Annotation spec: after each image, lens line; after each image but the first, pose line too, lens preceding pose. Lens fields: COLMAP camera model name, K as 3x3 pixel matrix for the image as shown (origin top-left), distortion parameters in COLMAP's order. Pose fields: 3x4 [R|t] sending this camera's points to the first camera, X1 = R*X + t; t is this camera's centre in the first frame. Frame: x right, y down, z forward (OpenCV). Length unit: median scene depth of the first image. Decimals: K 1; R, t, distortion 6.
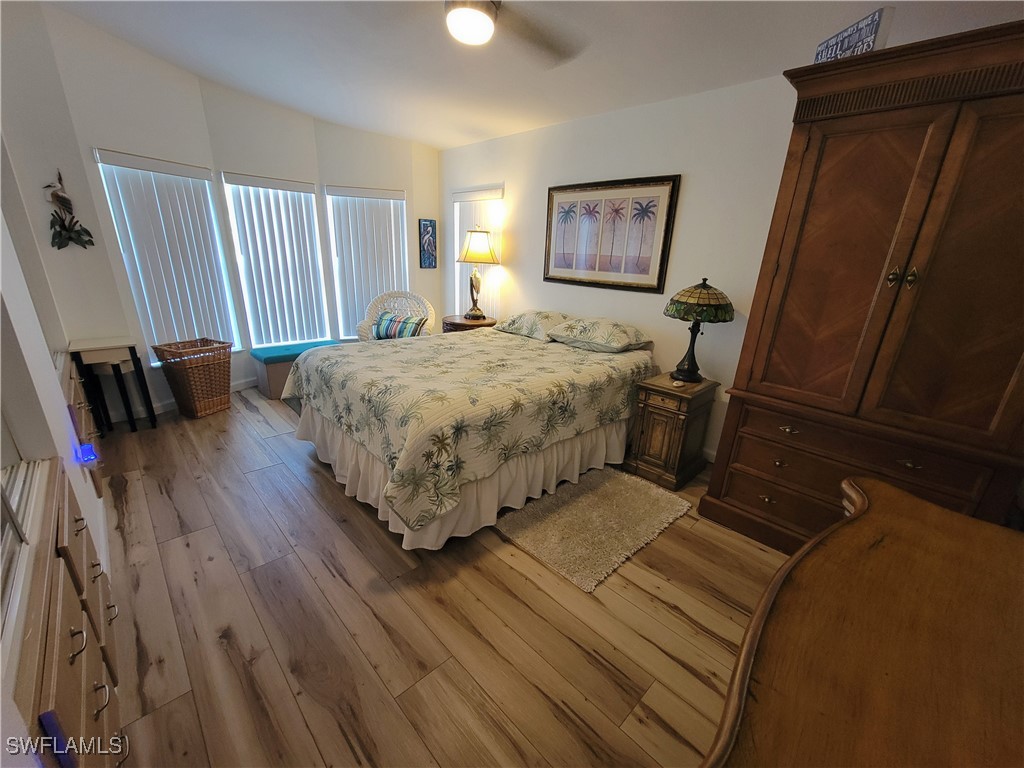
lens RADIAL K [[418.3, 0, 514.7], [0, 418.3, 390.6], [0, 0, 1]] dist [-0.009673, 0.003868]
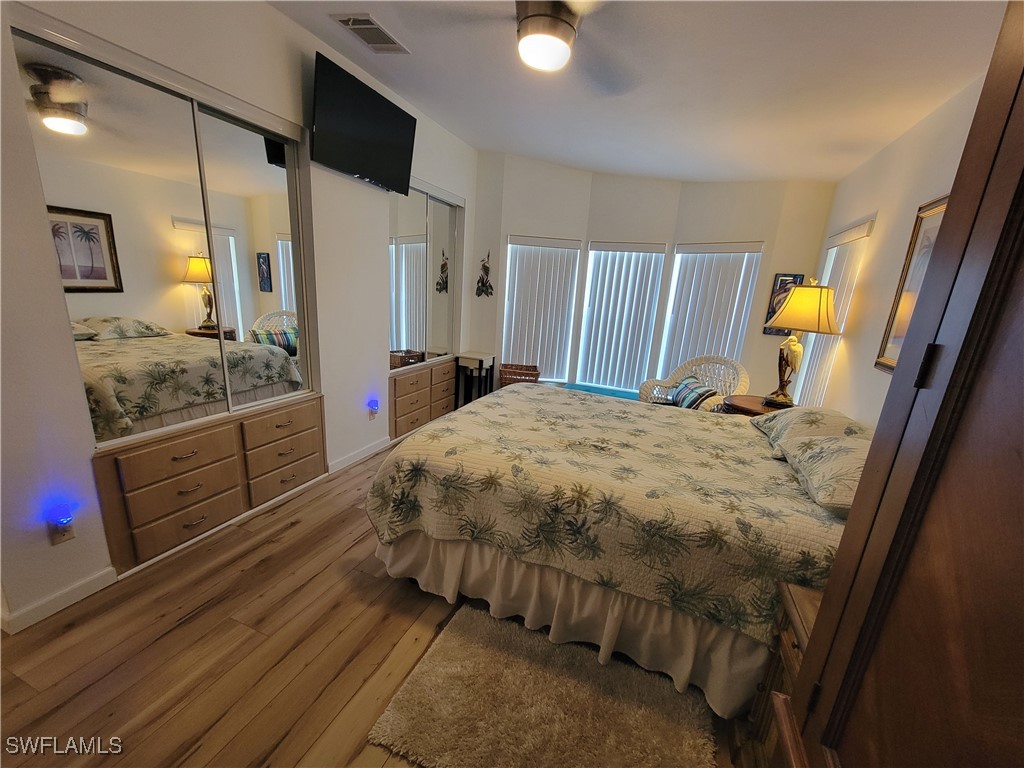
lens RADIAL K [[418.3, 0, 512.2], [0, 418.3, 393.0], [0, 0, 1]] dist [-0.009673, 0.003868]
pose [[0.419258, 0.211506, -0.882886, 0.526525], [-0.335220, 0.939828, 0.065960, -0.143949], [0.843712, 0.268307, 0.464931, 0.469093]]
